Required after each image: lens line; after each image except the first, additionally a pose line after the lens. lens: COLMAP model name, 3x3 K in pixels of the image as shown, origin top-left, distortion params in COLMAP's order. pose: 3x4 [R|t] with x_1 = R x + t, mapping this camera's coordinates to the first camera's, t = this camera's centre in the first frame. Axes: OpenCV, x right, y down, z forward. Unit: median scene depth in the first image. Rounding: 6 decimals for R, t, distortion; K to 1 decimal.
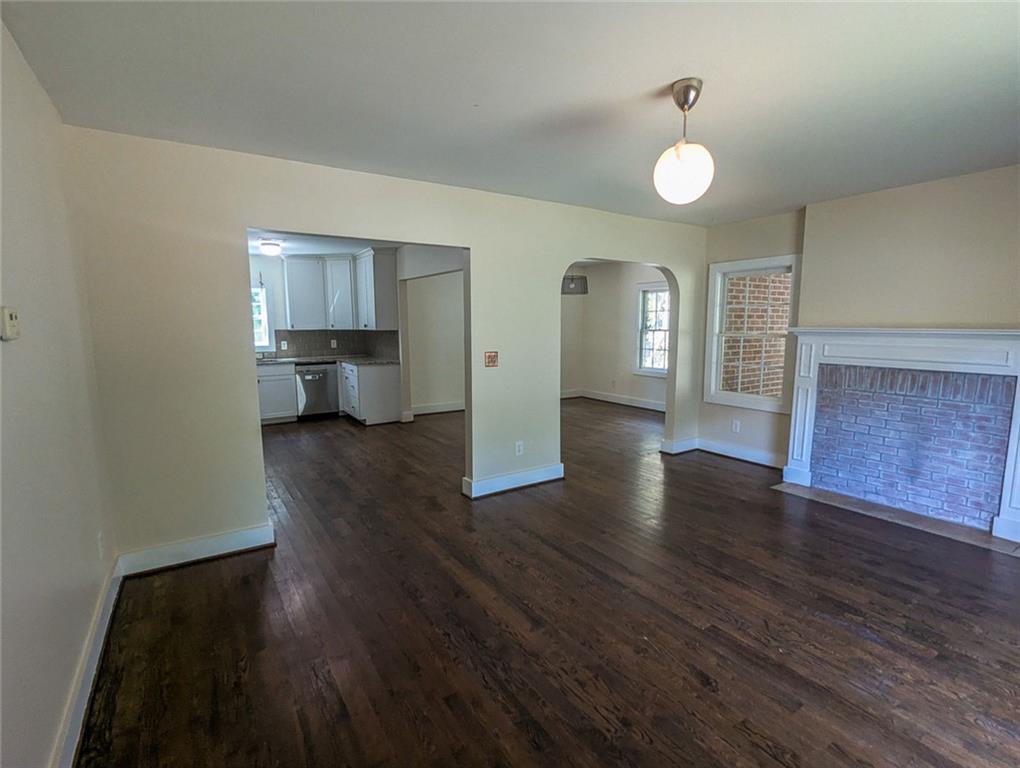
lens RADIAL K [[494.4, 0, 507.2], [0, 494.4, 389.6], [0, 0, 1]] dist [0.005969, -0.000131]
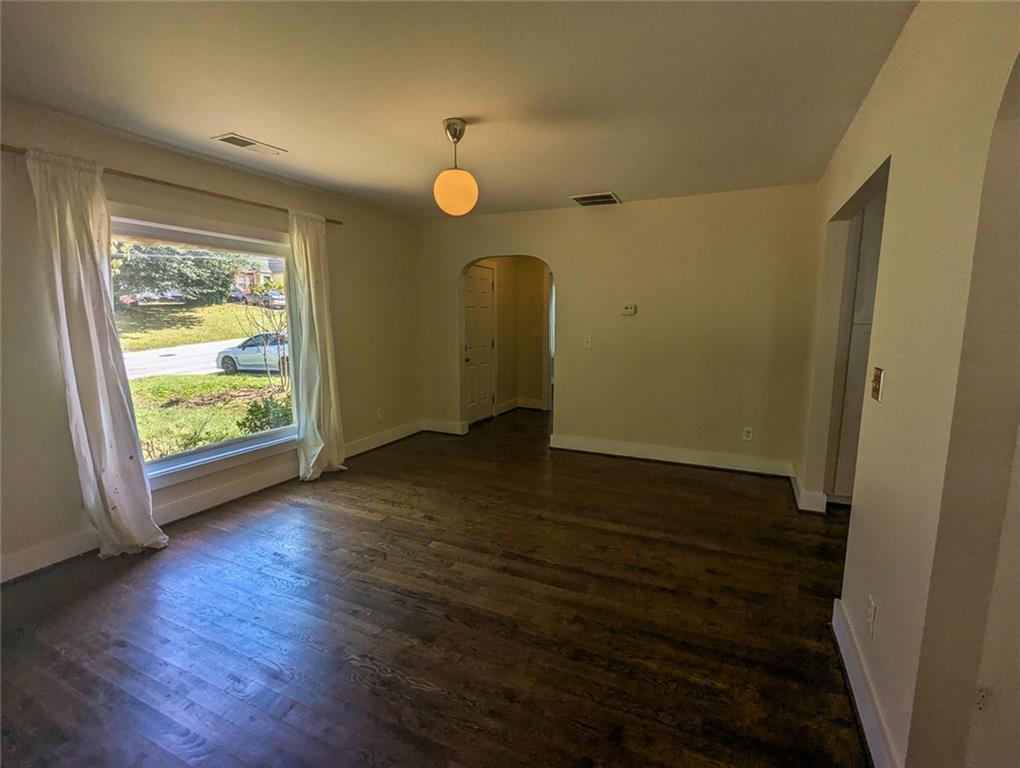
lens RADIAL K [[494.4, 0, 507.2], [0, 494.4, 389.6], [0, 0, 1]] dist [0.005969, -0.000131]
pose [[-0.855117, 0.083468, -0.511672, 0.849243], [-0.065505, 0.961649, 0.266345, -0.265412], [0.514281, 0.261273, -0.816855, 2.026347]]
